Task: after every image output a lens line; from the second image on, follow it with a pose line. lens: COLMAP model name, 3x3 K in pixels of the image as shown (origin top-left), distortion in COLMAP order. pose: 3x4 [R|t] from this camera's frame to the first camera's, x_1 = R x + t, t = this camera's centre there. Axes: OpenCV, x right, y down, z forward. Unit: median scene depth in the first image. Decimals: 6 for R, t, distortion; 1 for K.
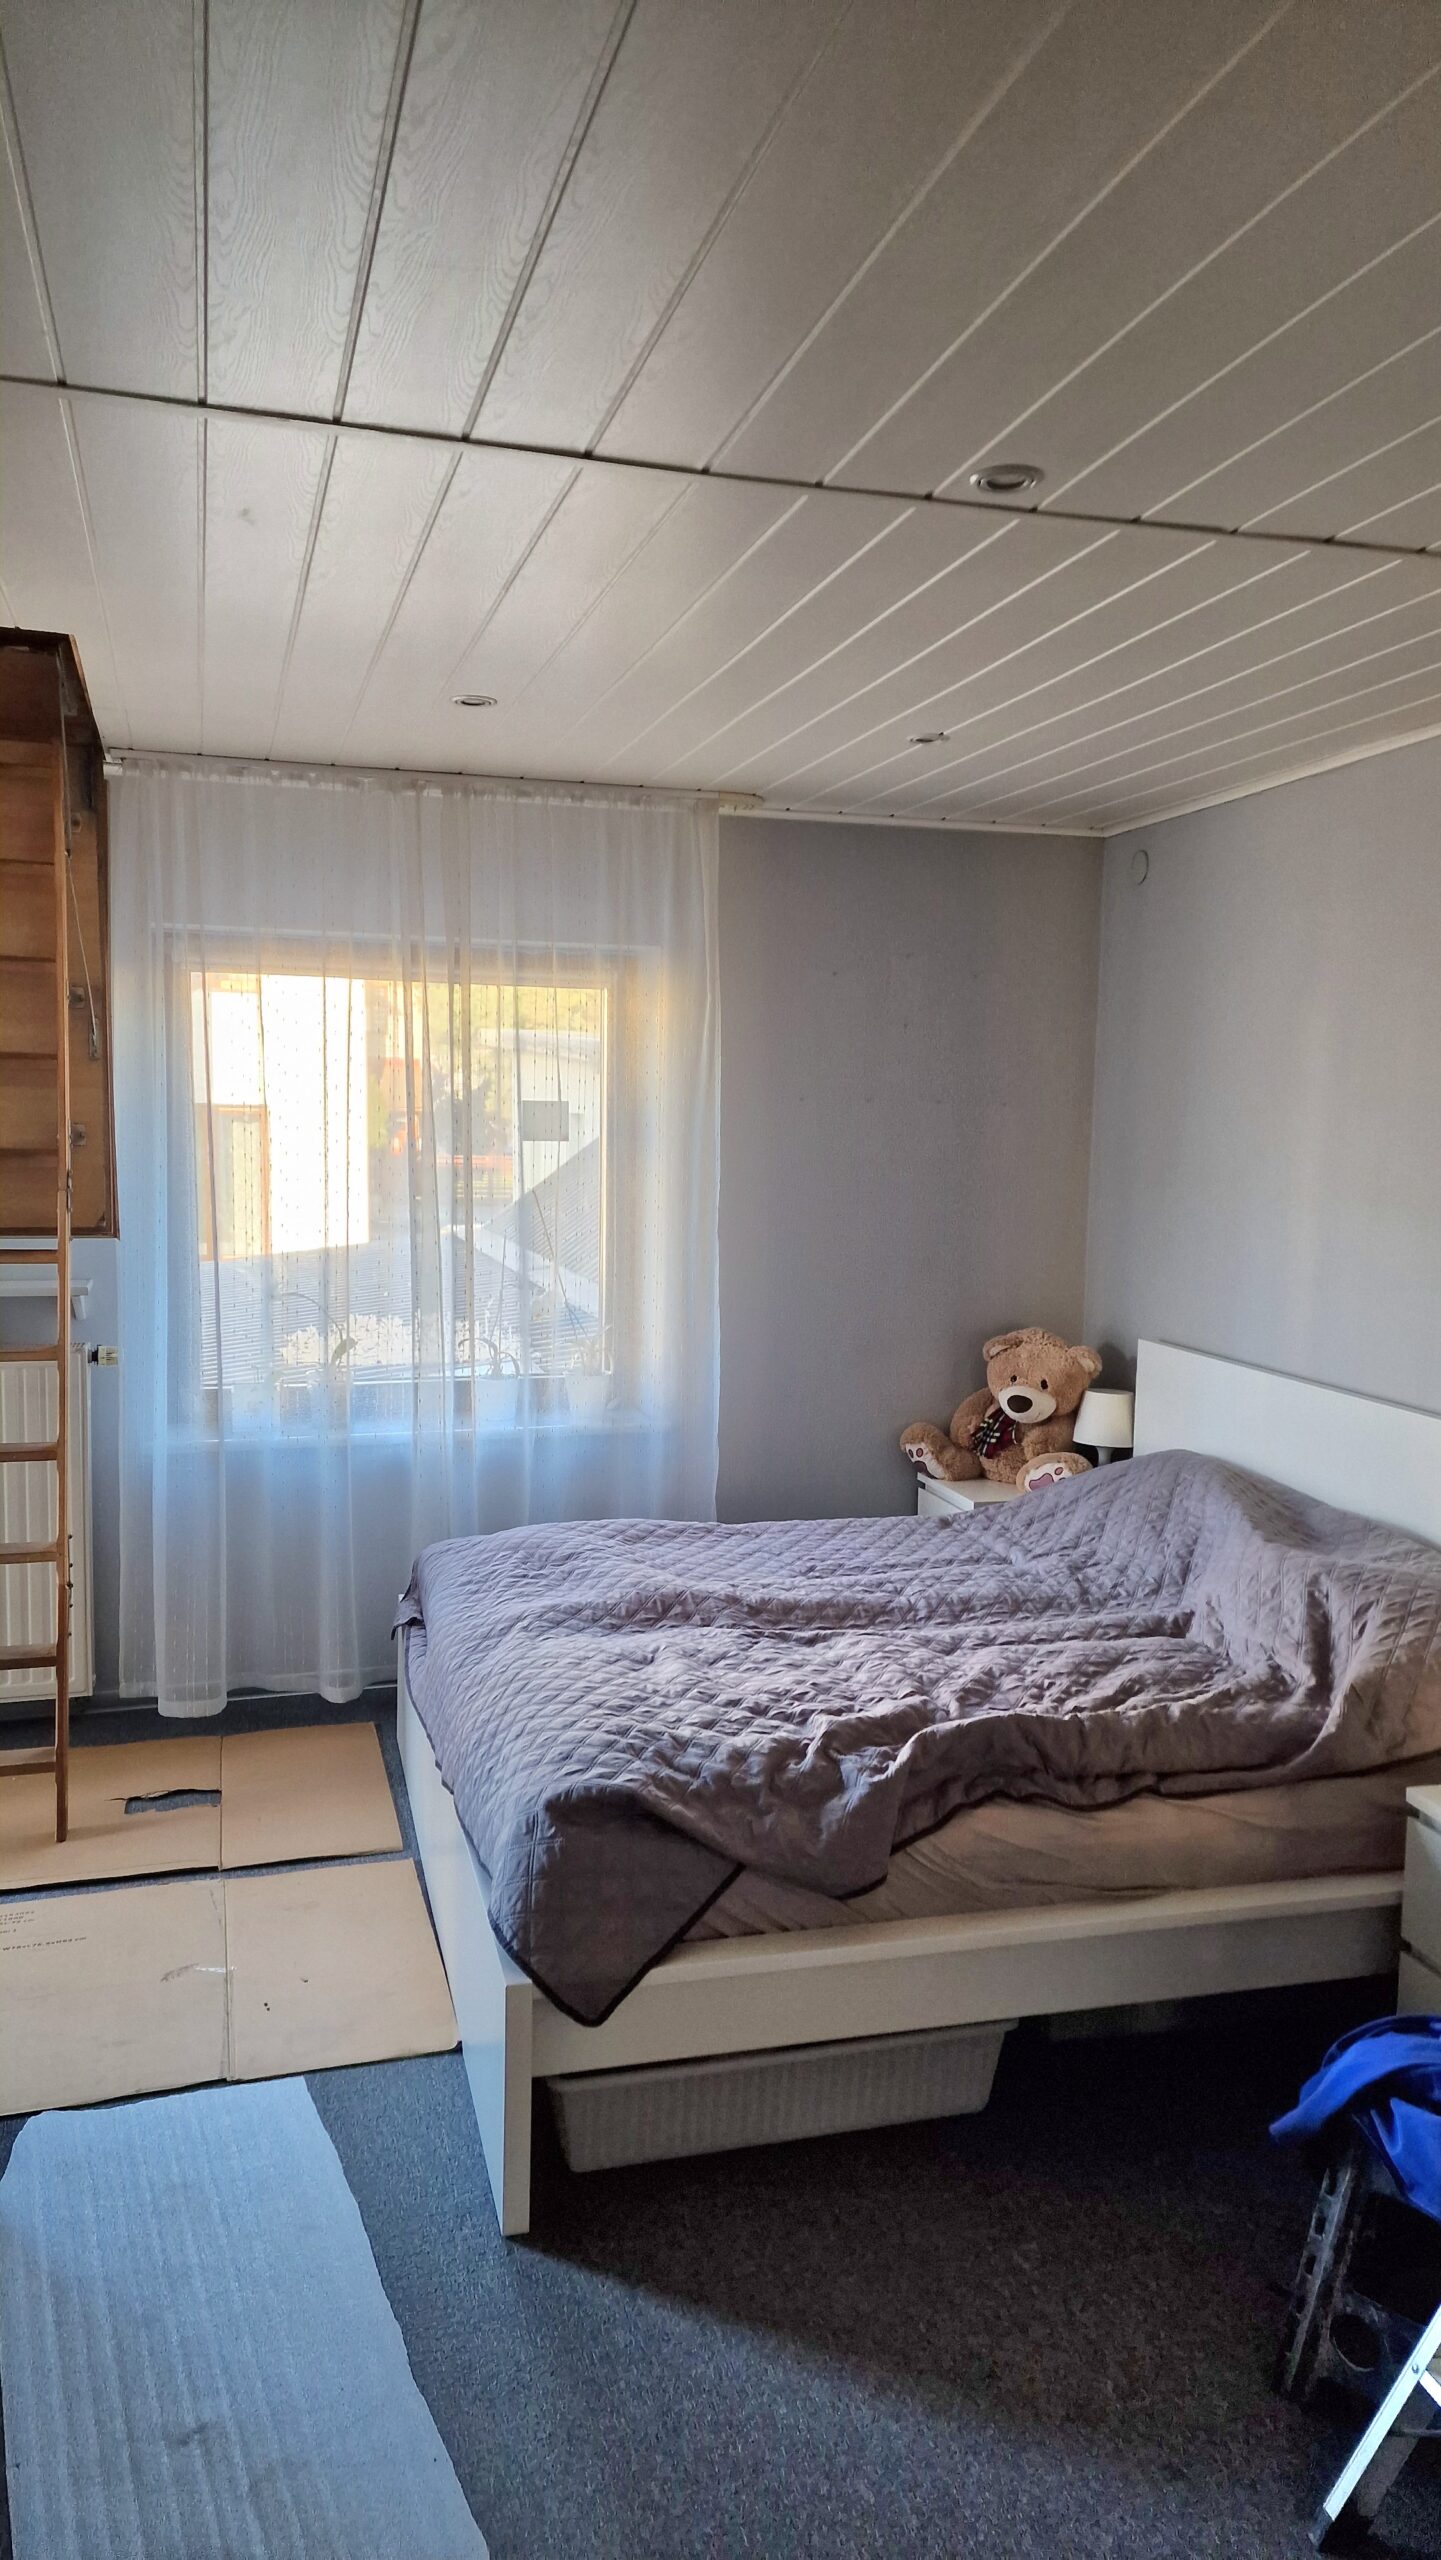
lens RADIAL K [[1742.7, 0, 713.5], [0, 1742.7, 1285.7], [0, 0, 1]] dist [0.104186, -0.104110]
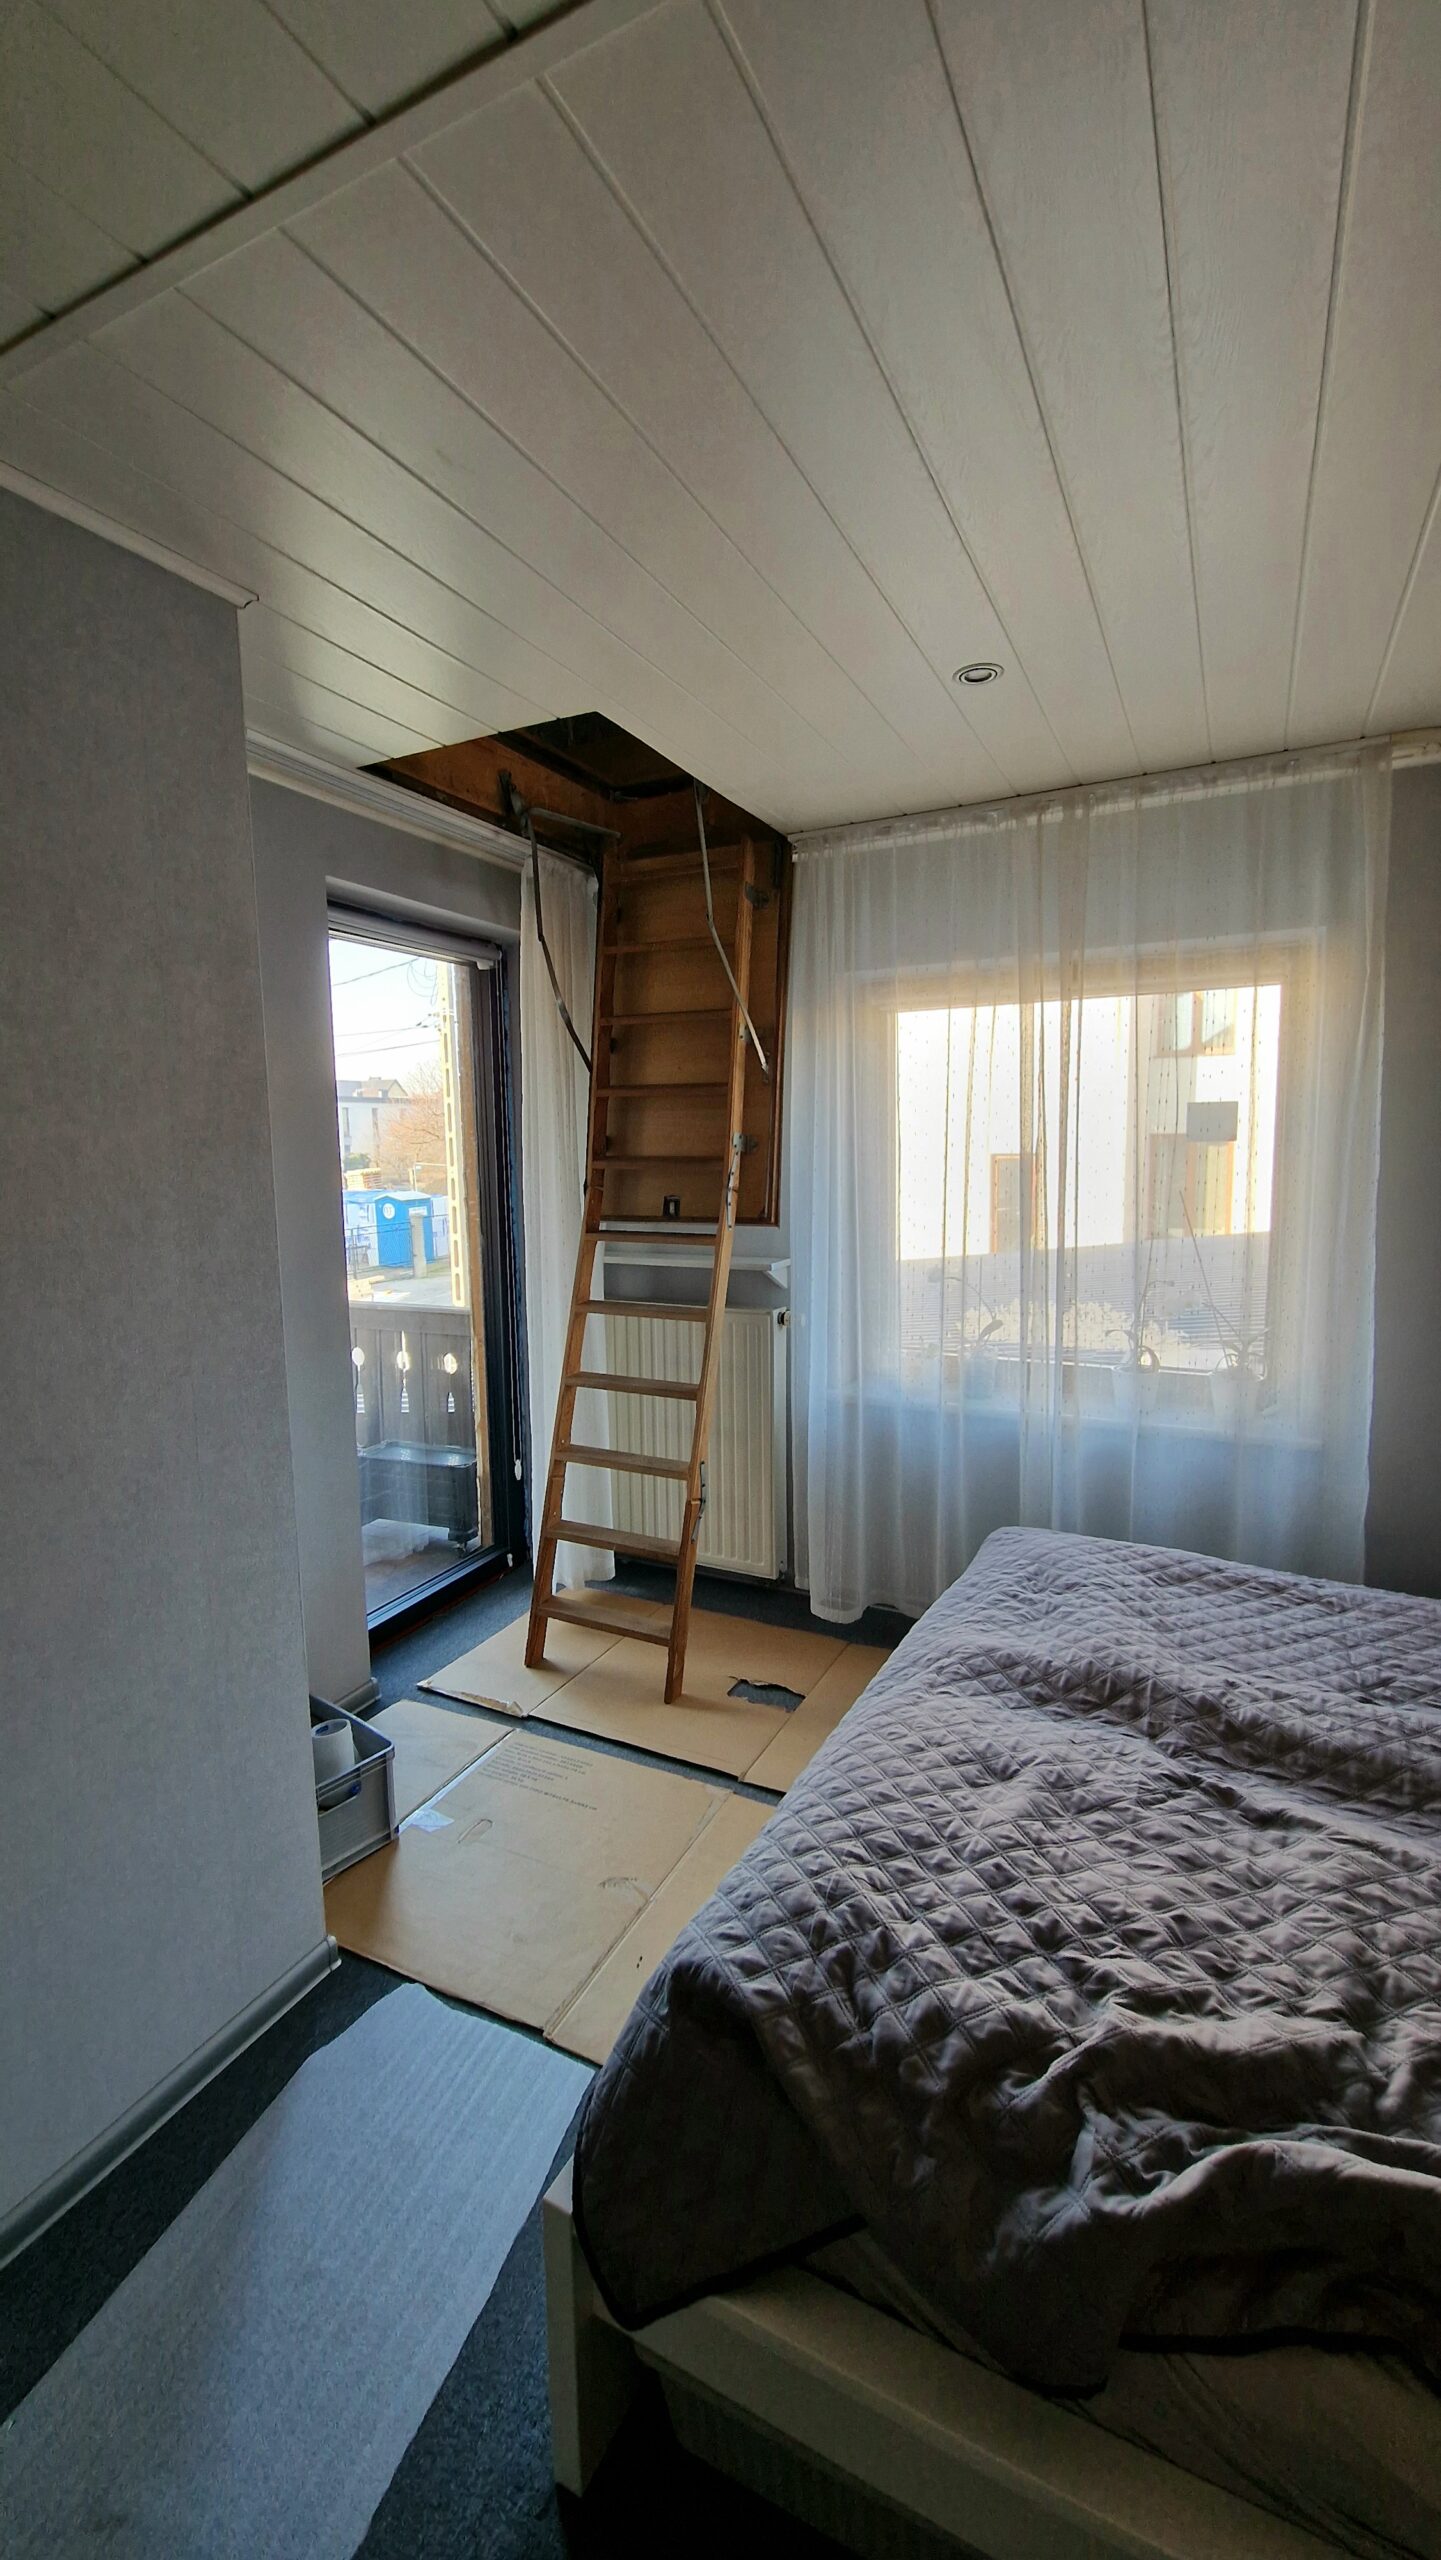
lens RADIAL K [[1050.9, 0, 719.8], [0, 1050.9, 1256.2], [0, 0, 1]] dist [0.000814, -0.004931]
pose [[0.720593, 0.047806, -0.691708, 0.188459], [-0.044810, 0.998746, 0.022345, -0.027598], [0.691909, 0.014894, 0.721831, 0.555705]]
